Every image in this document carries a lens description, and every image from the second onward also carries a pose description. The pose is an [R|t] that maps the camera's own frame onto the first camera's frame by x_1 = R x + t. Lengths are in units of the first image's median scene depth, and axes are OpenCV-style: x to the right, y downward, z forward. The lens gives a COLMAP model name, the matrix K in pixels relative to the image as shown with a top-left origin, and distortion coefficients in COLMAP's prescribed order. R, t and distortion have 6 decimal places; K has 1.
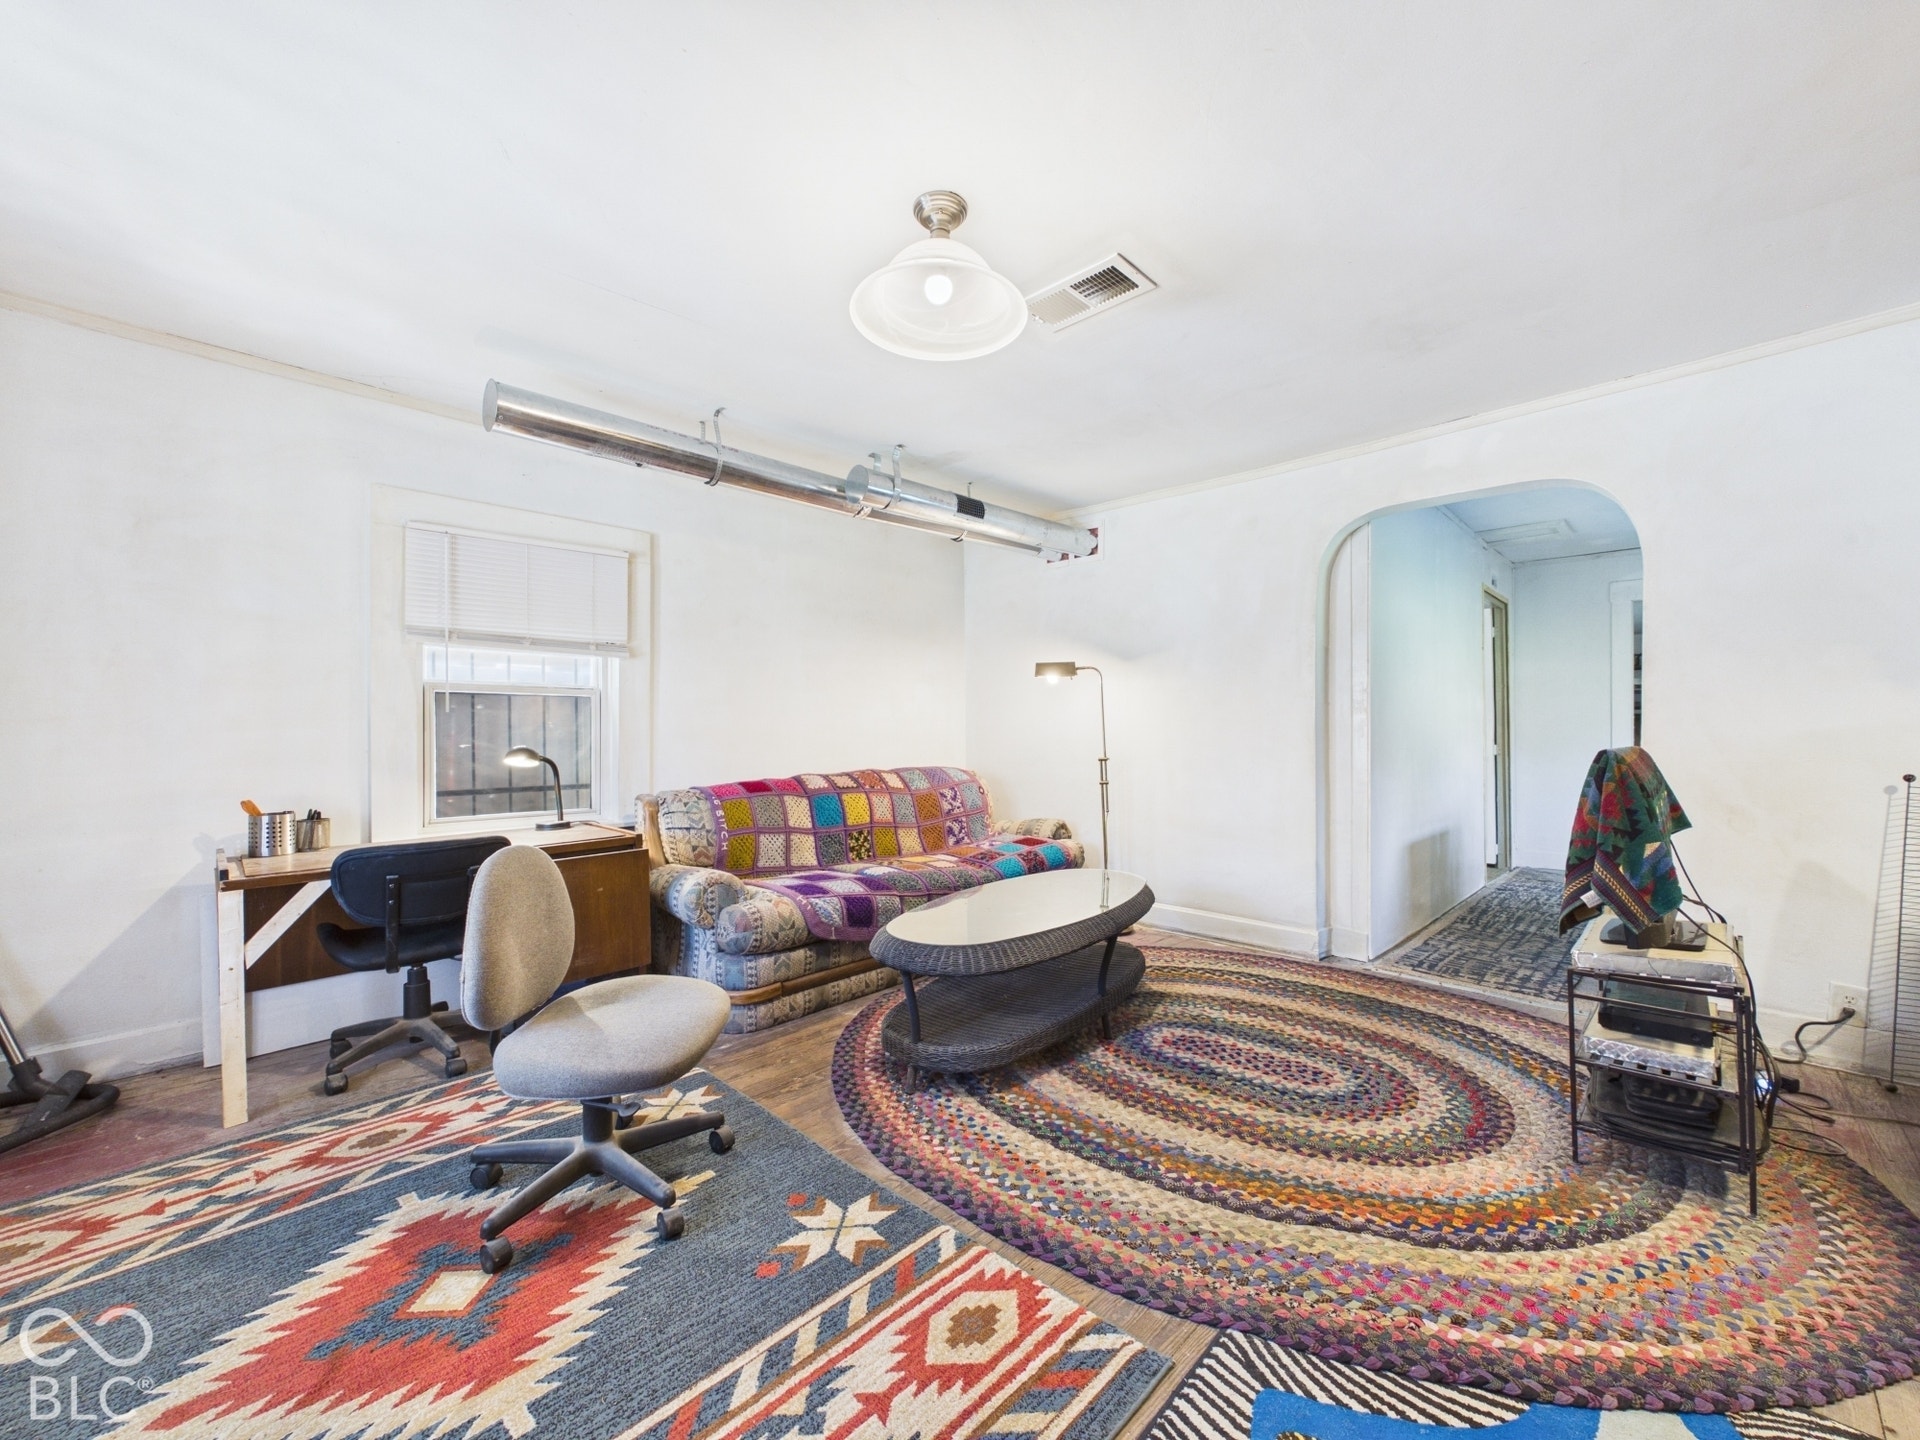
lens RADIAL K [[765.4, 0, 960.0], [0, 765.4, 720.0], [0, 0, 1]] dist [-0.001733, -0.000450]
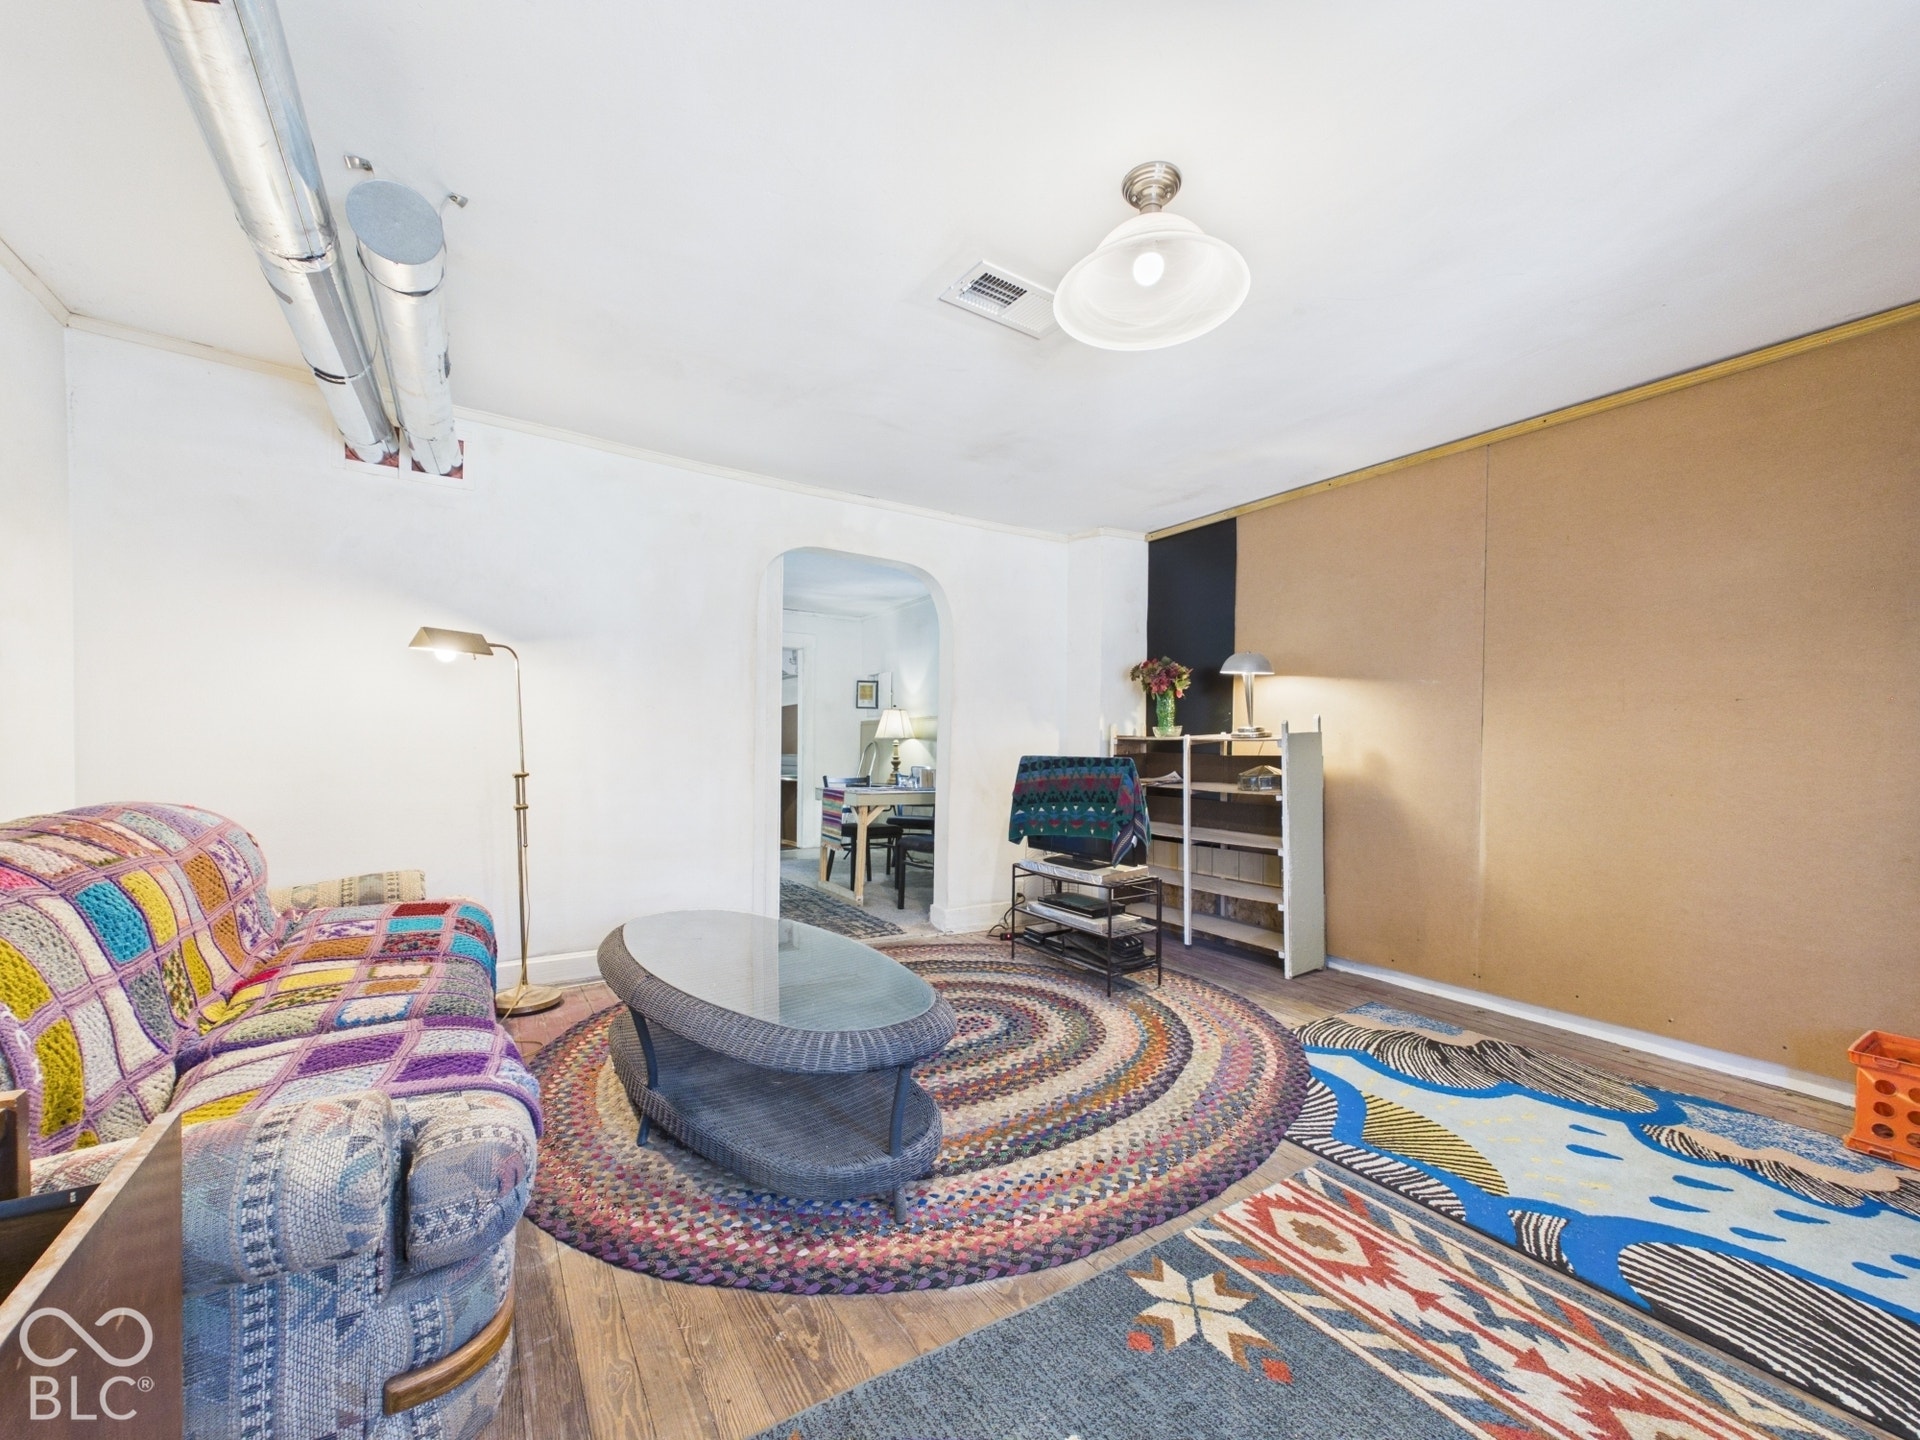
lens RADIAL K [[773.3, 0, 967.1], [0, 773.3, 732.2], [0, 0, 1]] dist [0.000545, -0.000225]
pose [[0.222401, 0.020488, 0.974740, -1.019049], [-0.027292, 0.999518, -0.014782, 0.024575], [-0.974573, -0.023315, 0.222853, 0.999340]]
